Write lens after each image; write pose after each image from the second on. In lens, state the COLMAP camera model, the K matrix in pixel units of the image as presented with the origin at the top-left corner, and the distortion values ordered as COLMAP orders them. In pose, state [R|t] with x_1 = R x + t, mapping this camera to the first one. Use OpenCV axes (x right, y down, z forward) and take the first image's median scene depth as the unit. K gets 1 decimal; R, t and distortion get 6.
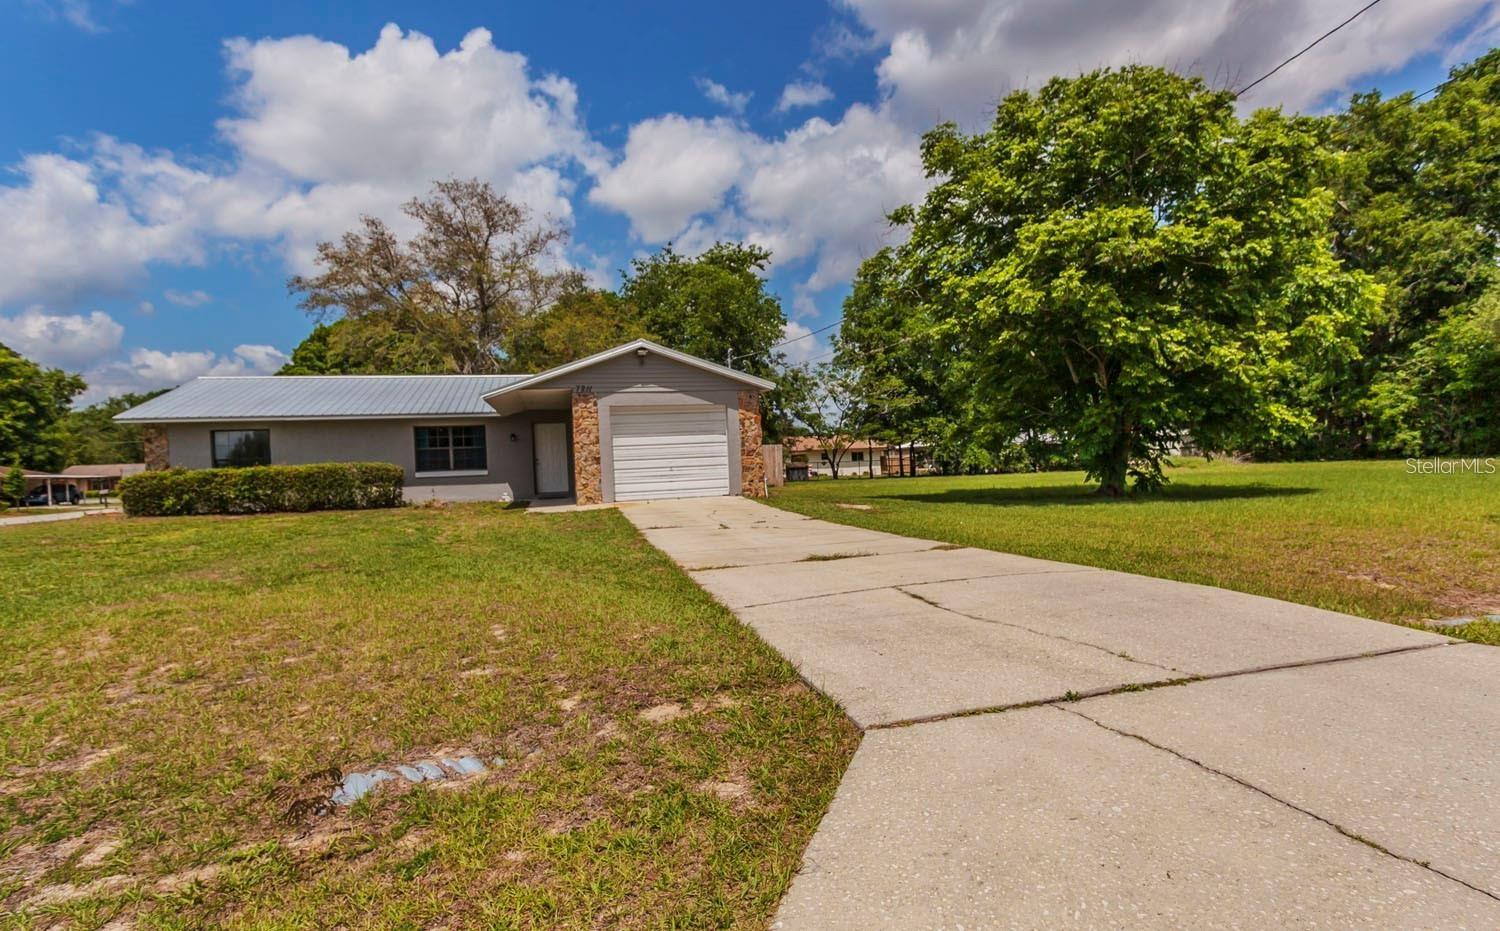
lens RADIAL K [[706.5, 0, 750.0], [0, 706.5, 465.5], [0, 0, 1]] dist [0.001409, -0.017873]
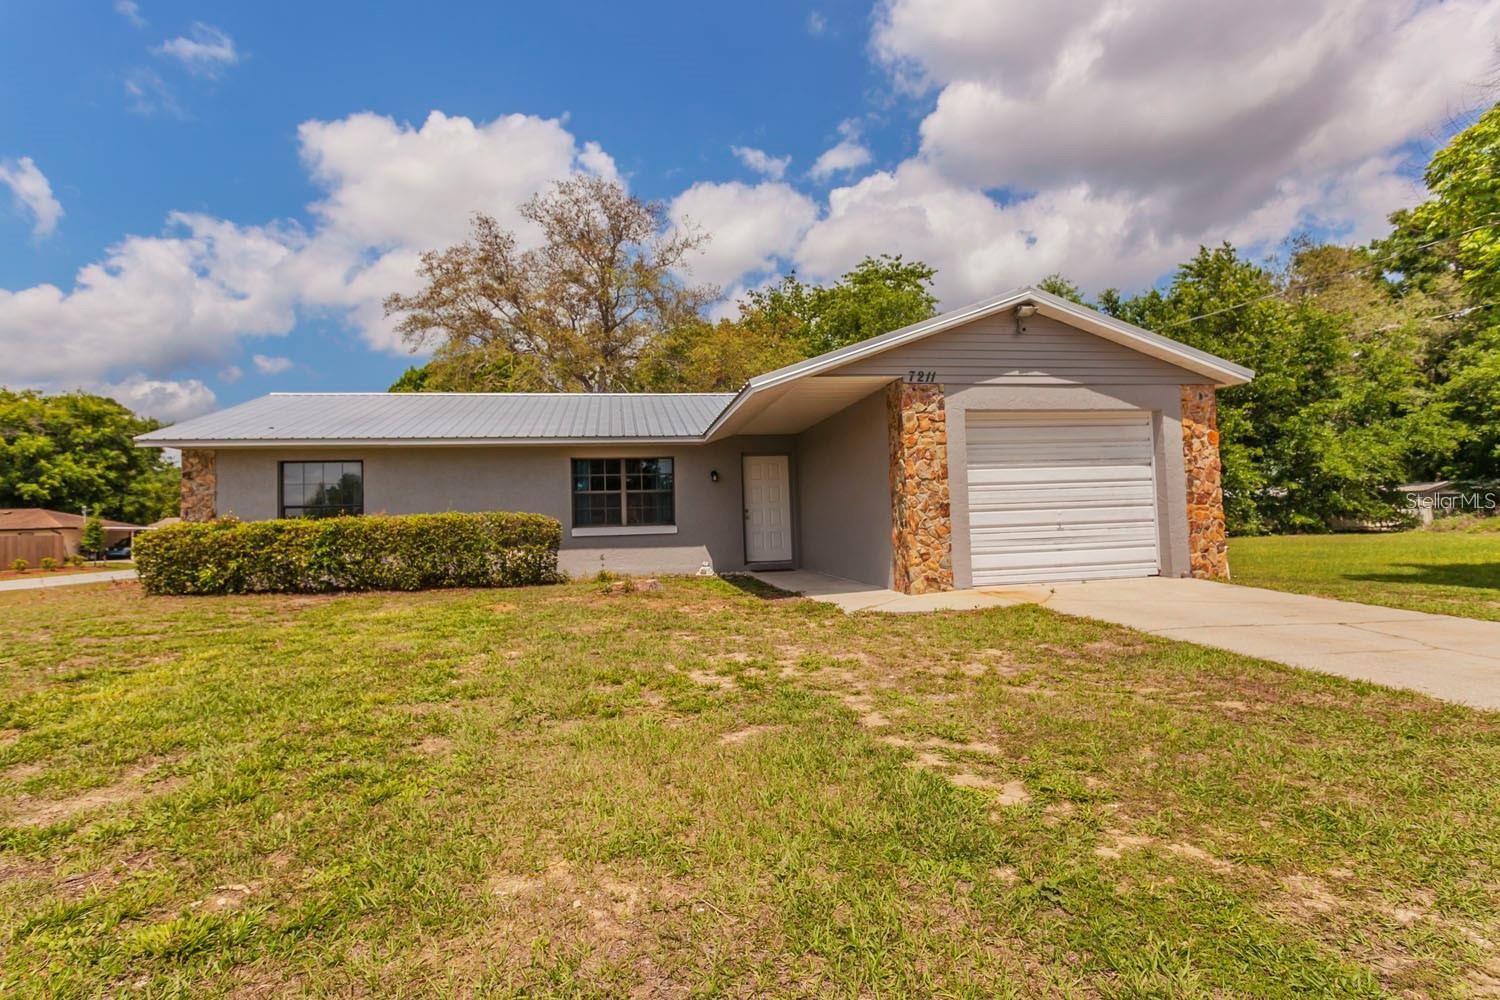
lens RADIAL K [[705.6, 0, 750.0], [0, 705.6, 500.0], [0, 0, 1]] dist [-0.034925, 0.000446]
pose [[0.996533, 0.005867, -0.082987, -0.273478], [-0.008728, 0.999379, -0.034147, 0.004281], [0.082735, 0.034753, 0.995965, 0.390819]]
